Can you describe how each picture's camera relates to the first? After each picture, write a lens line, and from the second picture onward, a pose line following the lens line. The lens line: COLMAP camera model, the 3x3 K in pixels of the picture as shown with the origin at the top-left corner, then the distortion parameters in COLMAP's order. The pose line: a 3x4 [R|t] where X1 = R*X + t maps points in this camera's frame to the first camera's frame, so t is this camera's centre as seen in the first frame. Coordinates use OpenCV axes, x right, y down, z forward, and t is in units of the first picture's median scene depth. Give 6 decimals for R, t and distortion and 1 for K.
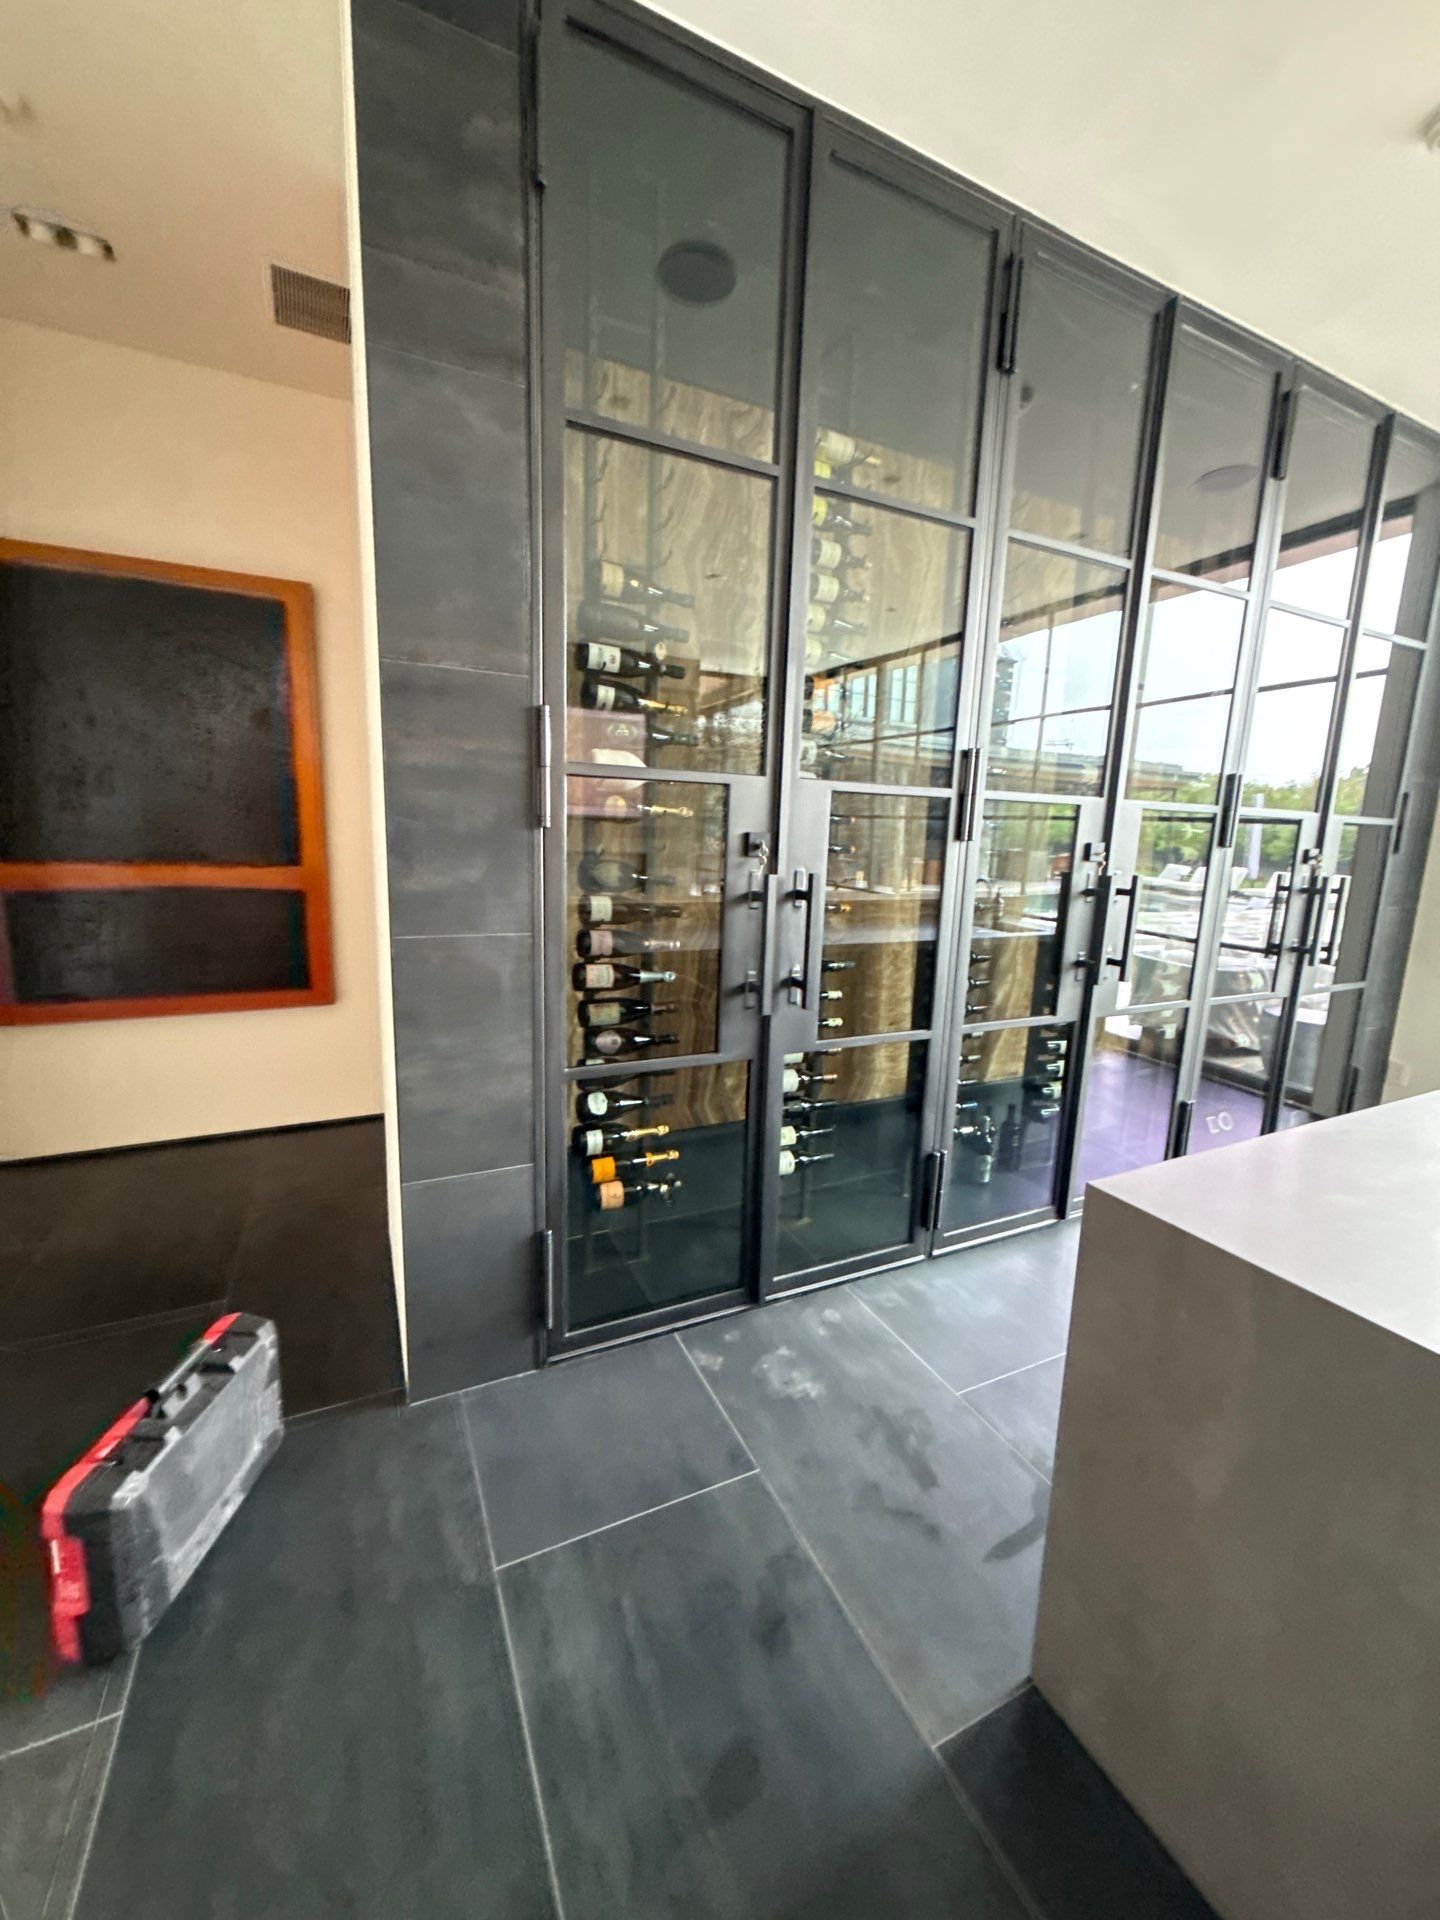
lens RADIAL K [[760.0, 0, 723.7], [0, 760.0, 964.0], [0, 0, 1]] dist [-0.000389, 0.000056]
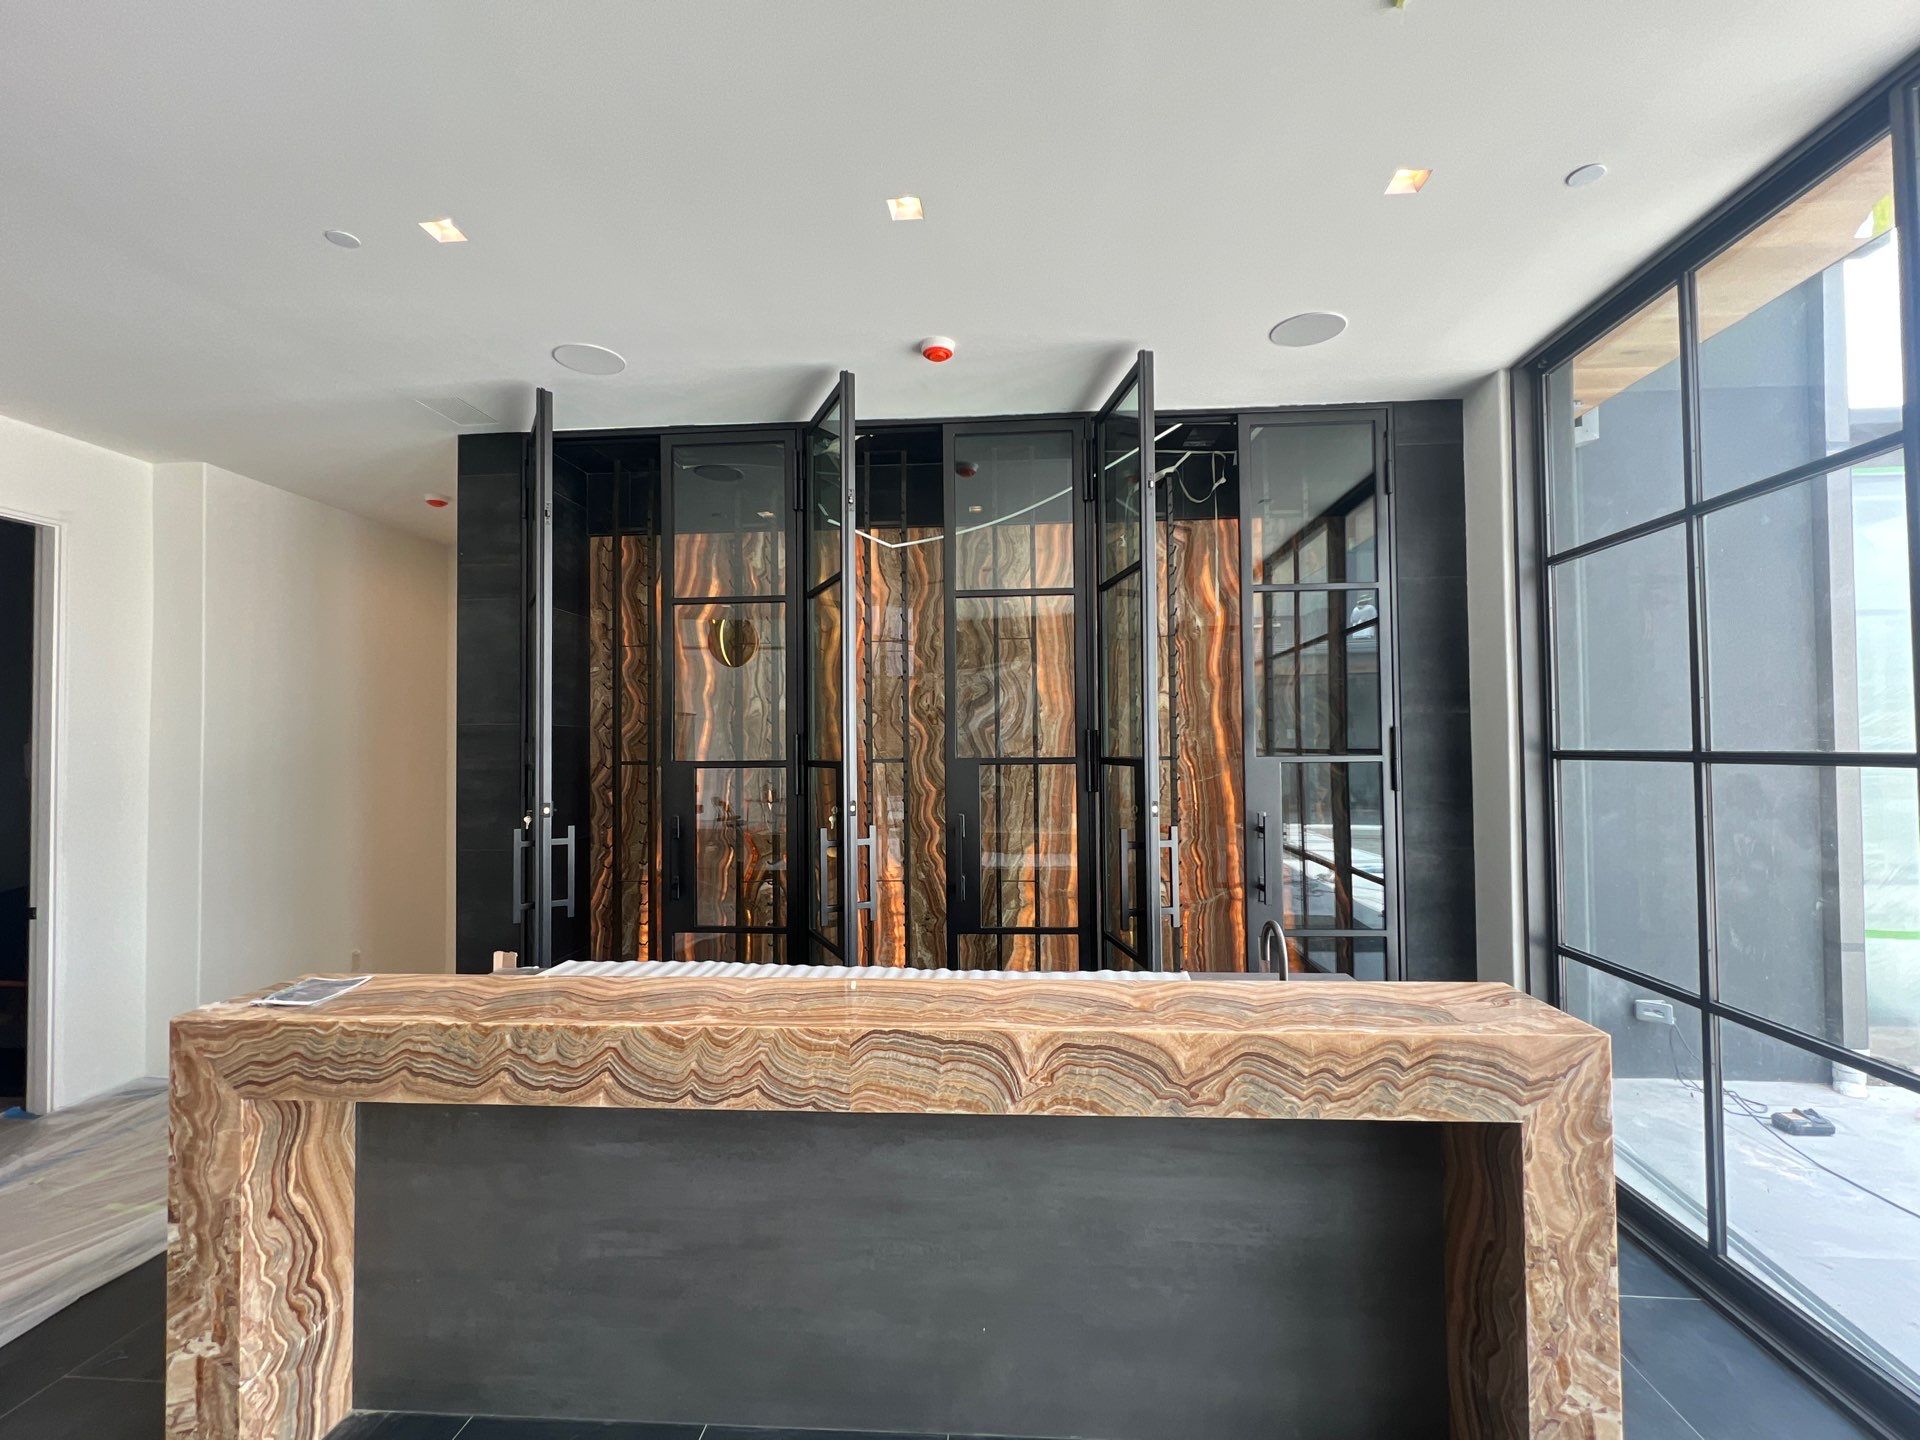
lens RADIAL K [[842.6, 0, 964.3], [0, 842.6, 724.9], [0, 0, 1]] dist [-0.001463, 0.000093]
pose [[0.863671, -0.052511, -0.501313, 1.886379], [-0.047203, 0.981762, -0.184160, -0.010910], [0.501841, 0.182717, 0.845441, -0.321823]]
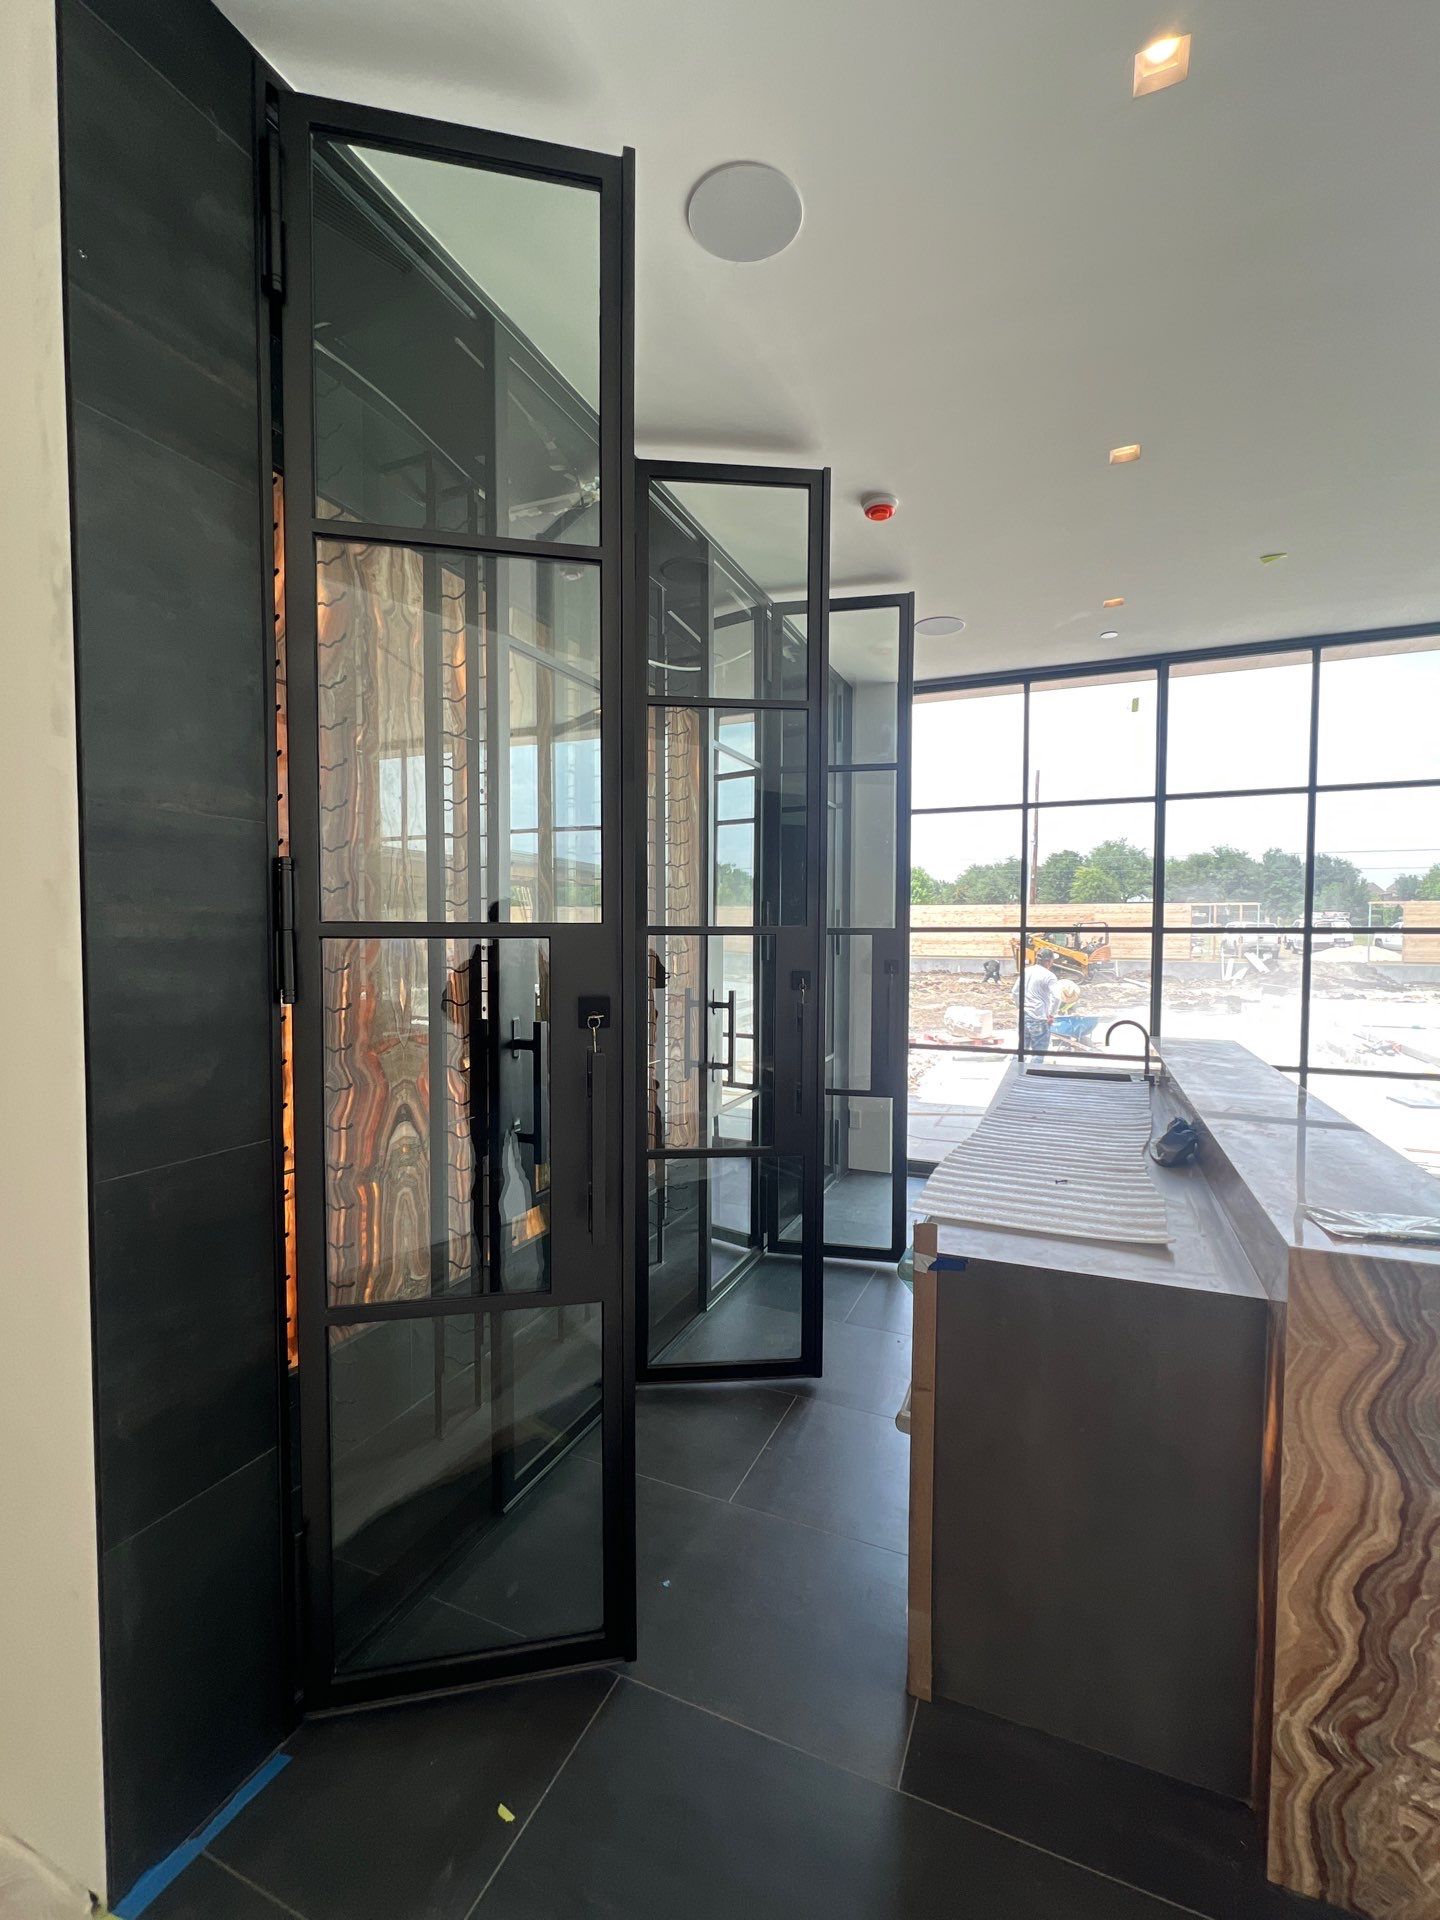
lens RADIAL K [[844.2, 0, 715.6], [0, 844.2, 965.1], [0, 0, 1]] dist [-0.002083, 0.000587]
pose [[0.762250, -0.054622, 0.644975, -0.467875], [0.128473, 0.989376, -0.068045, -0.101520], [-0.634405, 0.134729, 0.761169, 0.026018]]
